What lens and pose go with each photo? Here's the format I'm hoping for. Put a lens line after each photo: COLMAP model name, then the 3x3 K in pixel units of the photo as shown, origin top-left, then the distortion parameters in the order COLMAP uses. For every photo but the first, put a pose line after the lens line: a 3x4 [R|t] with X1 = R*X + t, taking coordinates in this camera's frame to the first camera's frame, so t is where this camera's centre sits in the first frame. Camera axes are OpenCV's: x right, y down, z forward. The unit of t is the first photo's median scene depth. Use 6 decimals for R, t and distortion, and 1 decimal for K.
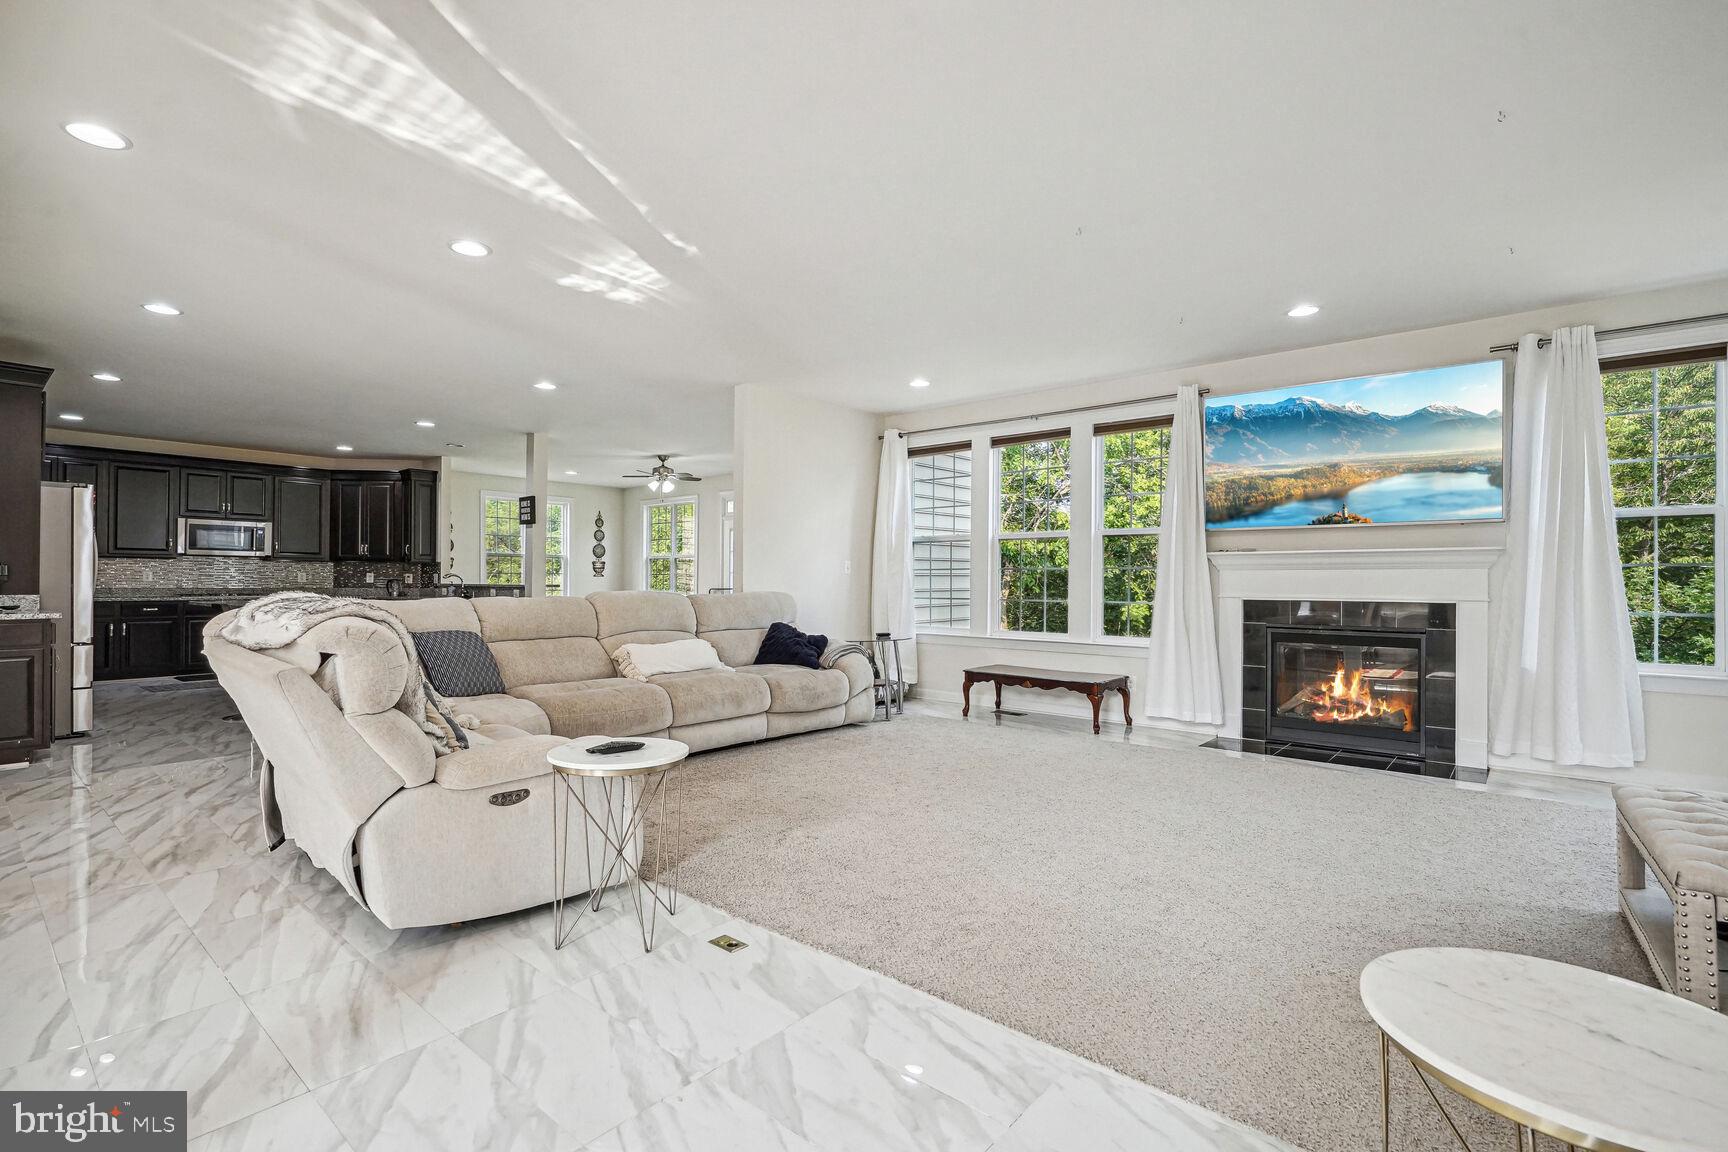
lens RADIAL K [[782.2, 0, 861.9], [0, 782.2, 580.9], [0, 0, 1]] dist [-0.012567, 0.000232]
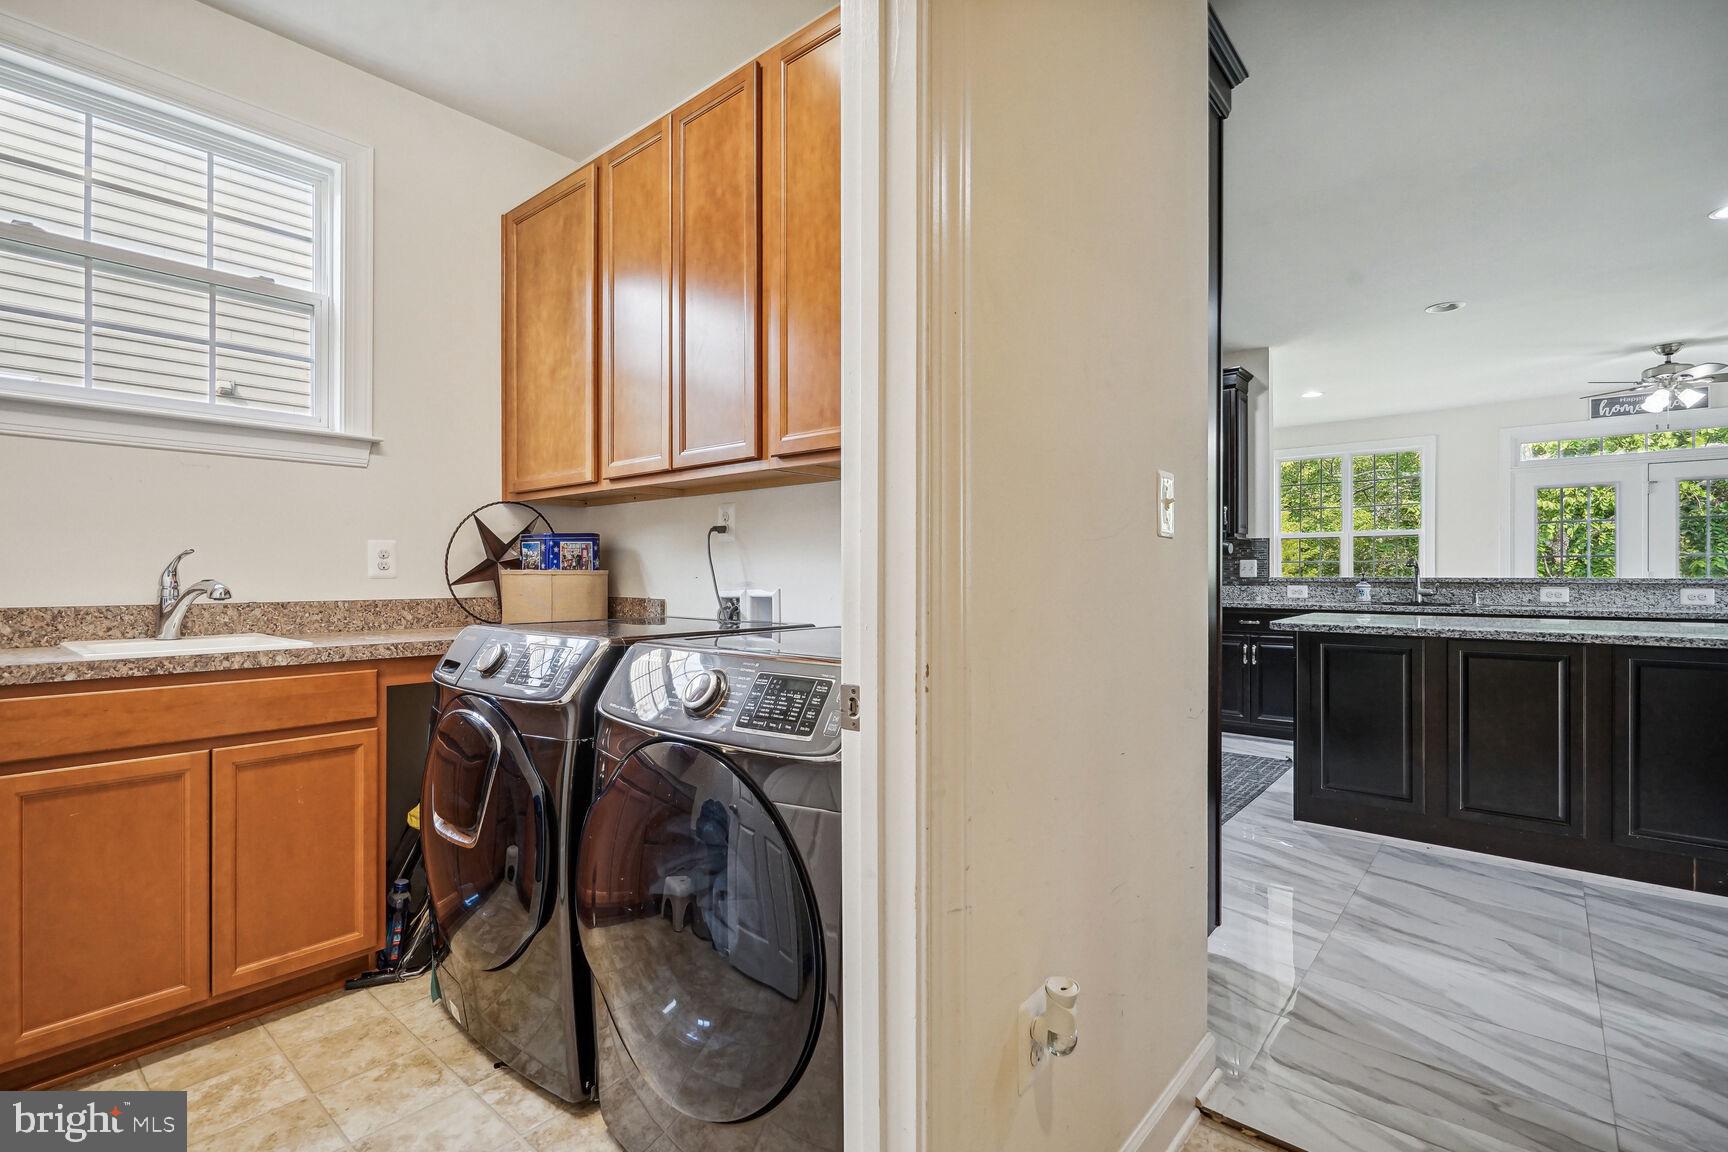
lens RADIAL K [[802.2, 0, 869.0], [0, 802.2, 577.7], [0, 0, 1]] dist [-0.001141, 0.000370]
pose [[0.999909, -0.005274, -0.012456, -0.887673], [0.005342, 0.999971, 0.005452, -0.001162], [0.012427, -0.005518, 0.999908, 0.464604]]
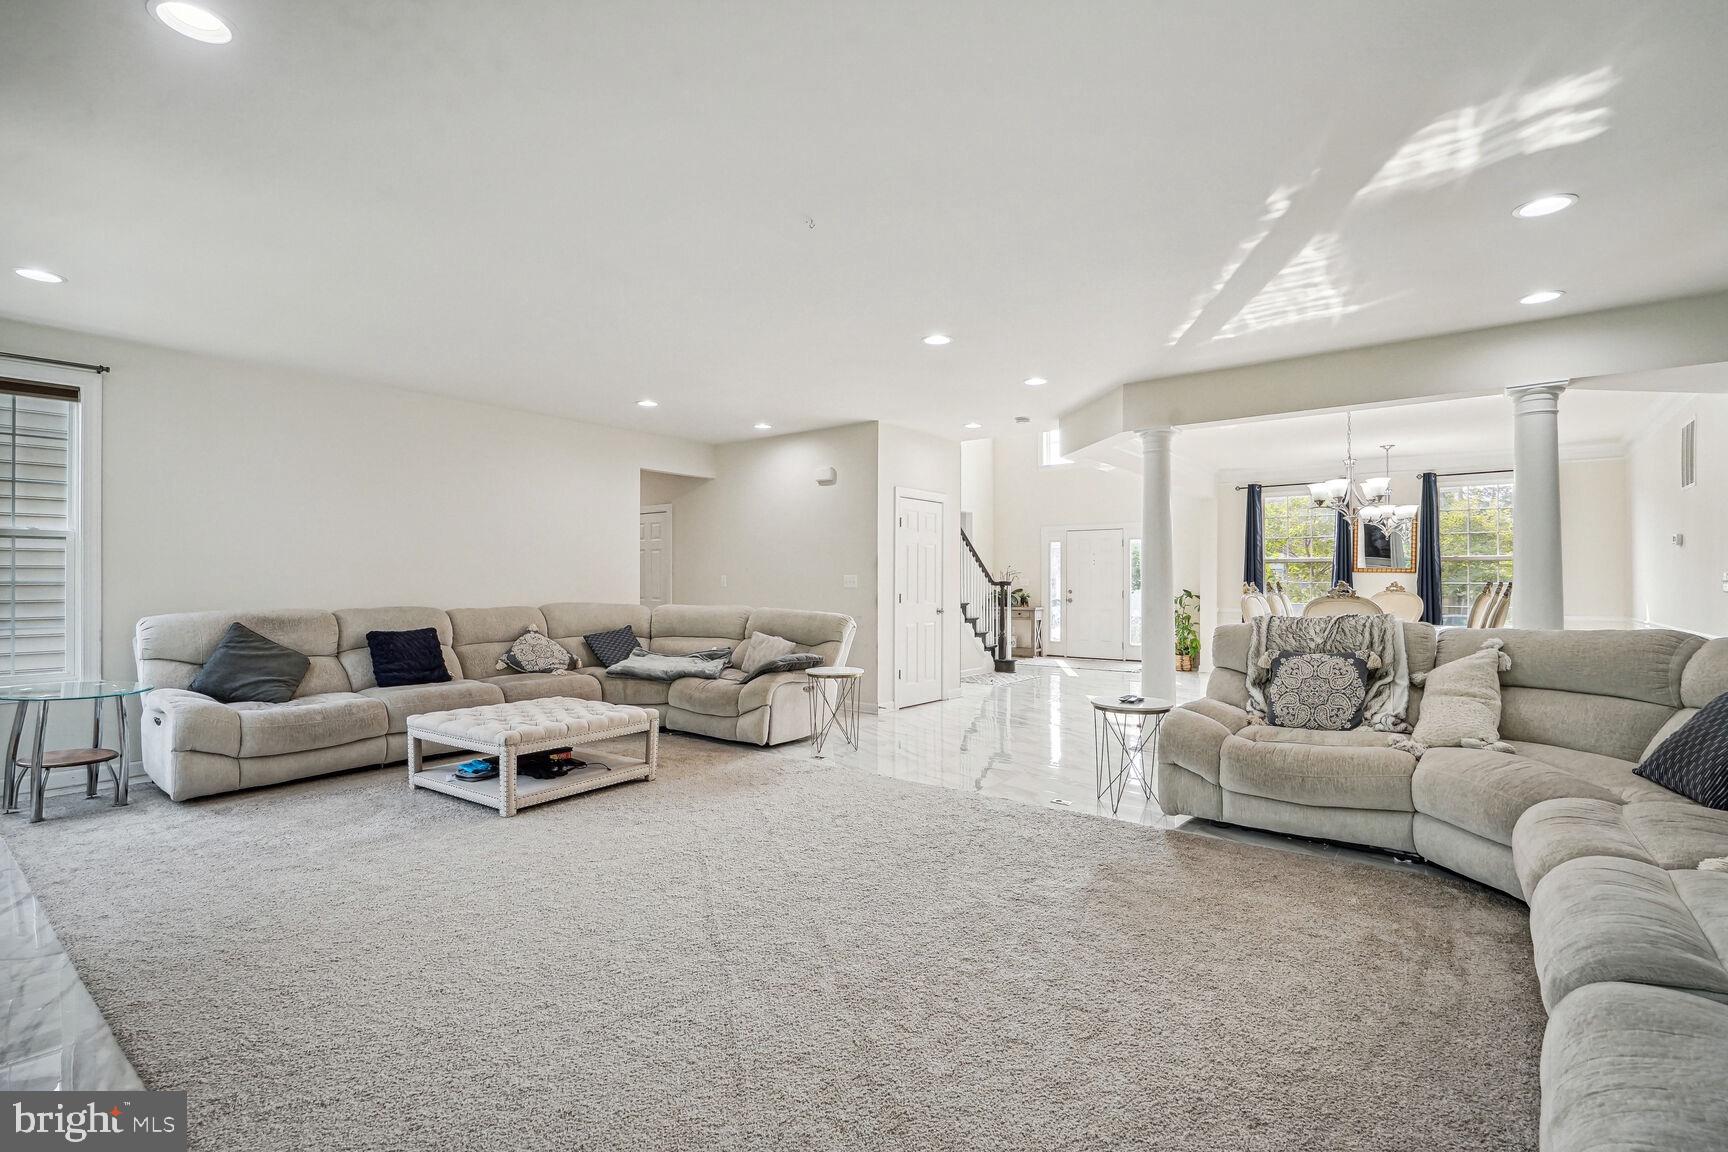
lens RADIAL K [[811.5, 0, 861.2], [0, 811.5, 578.4], [0, 0, 1]] dist [-0.001915, 0.000326]
pose [[-0.998913, -0.006742, -0.046118, 0.095589], [-0.006445, 0.999958, -0.006592, -0.009997], [0.046160, -0.006288, -0.998914, 0.704175]]
